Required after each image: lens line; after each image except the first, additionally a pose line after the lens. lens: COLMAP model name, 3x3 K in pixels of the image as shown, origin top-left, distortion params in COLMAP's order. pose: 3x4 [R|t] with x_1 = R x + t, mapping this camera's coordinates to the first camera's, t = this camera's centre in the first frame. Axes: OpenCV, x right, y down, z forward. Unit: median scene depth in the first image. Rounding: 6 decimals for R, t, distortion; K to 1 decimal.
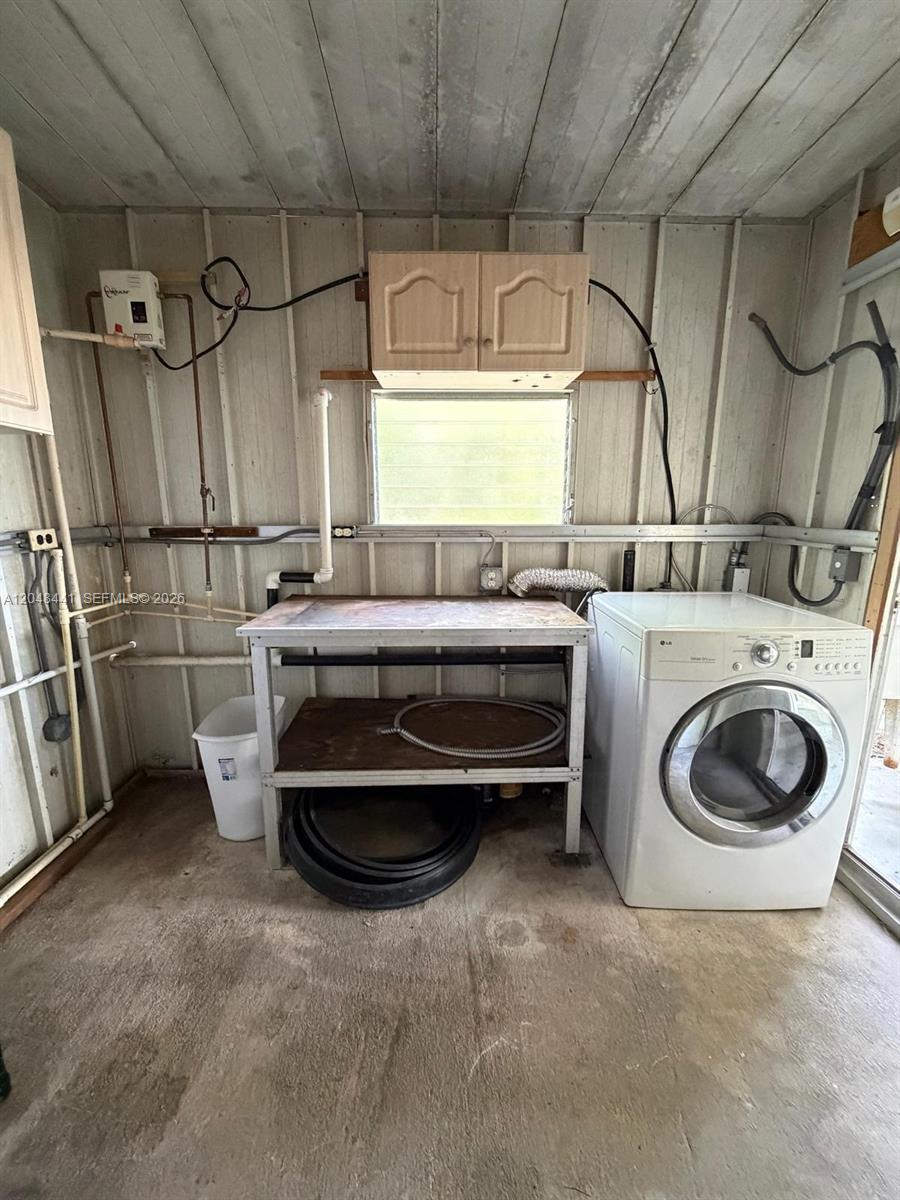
lens RADIAL K [[481.6, 0, 449.4], [0, 481.6, 603.5], [0, 0, 1]] dist [-0.002059, 0.000021]
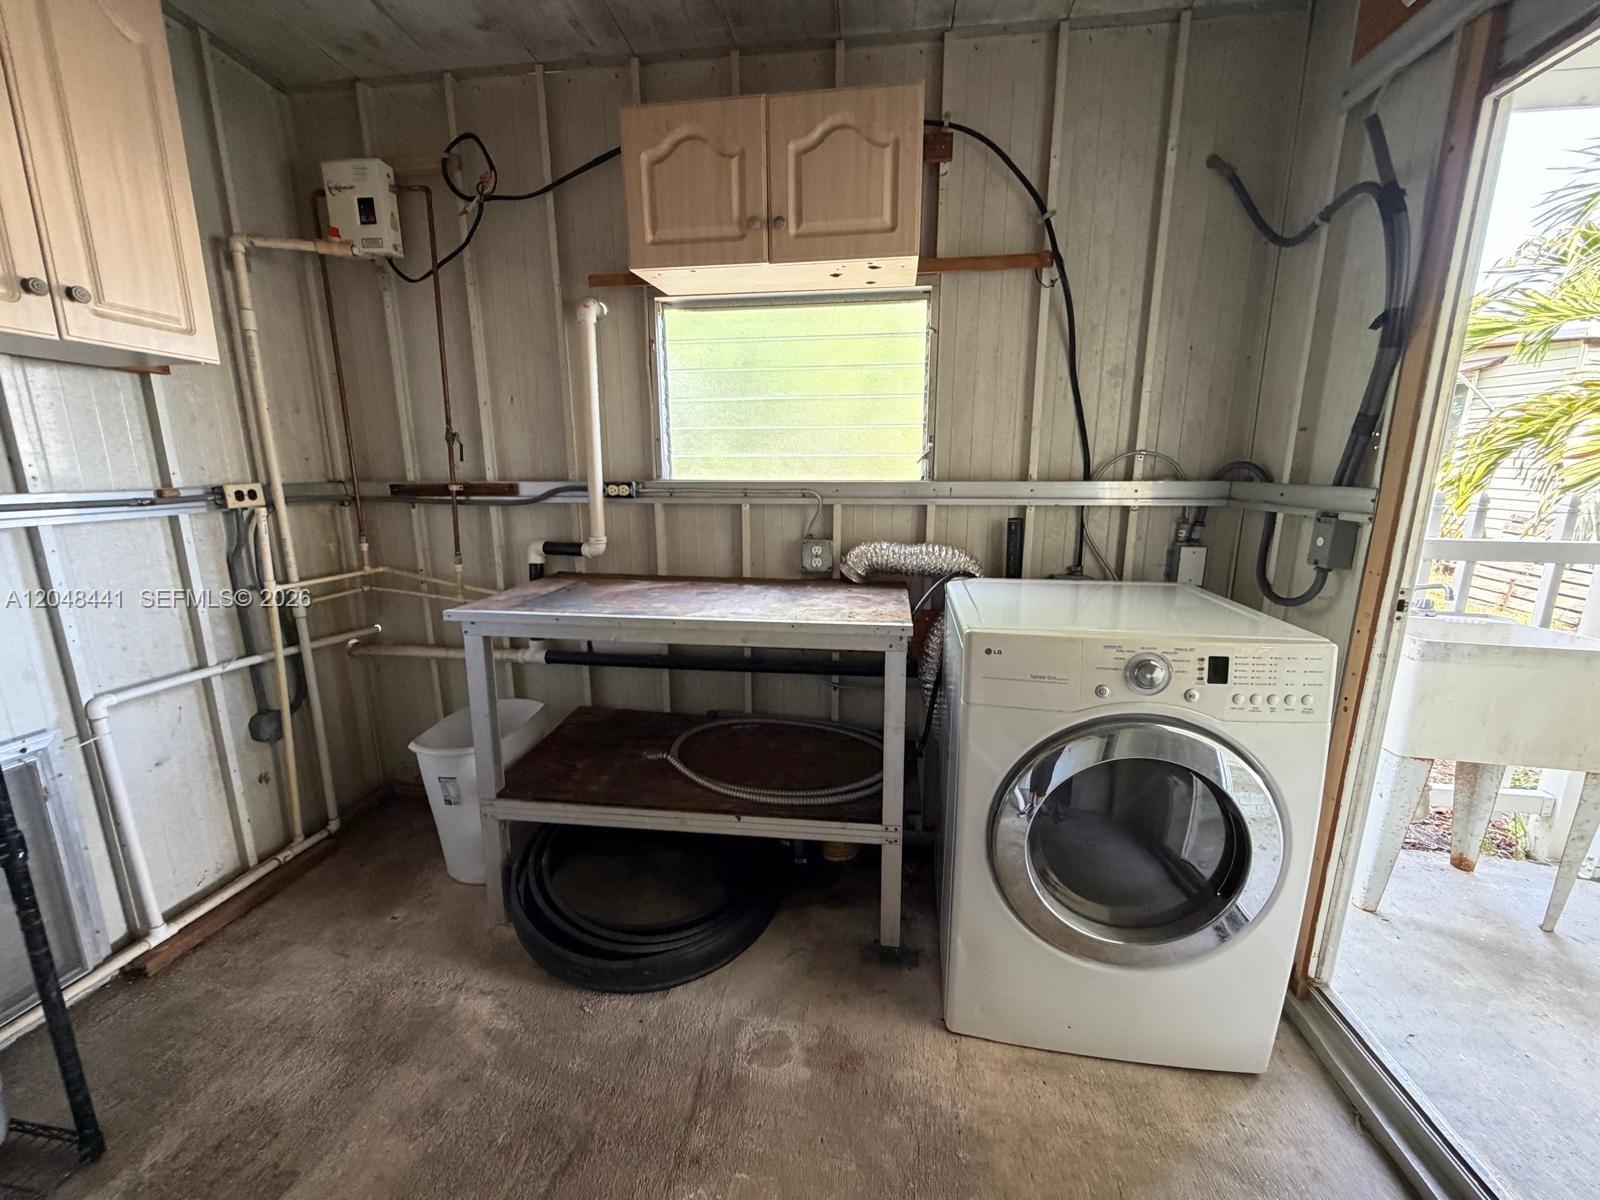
lens RADIAL K [[642.1, 0, 800.0], [0, 642.1, 600.0], [0, 0, 1]] dist [-0.002059, 0.000021]
pose [[0.987899, 0.029705, -0.152224, 0.247515], [-0.028524, 0.999544, 0.009939, 0.006958], [0.152450, -0.005477, 0.988296, 0.055804]]
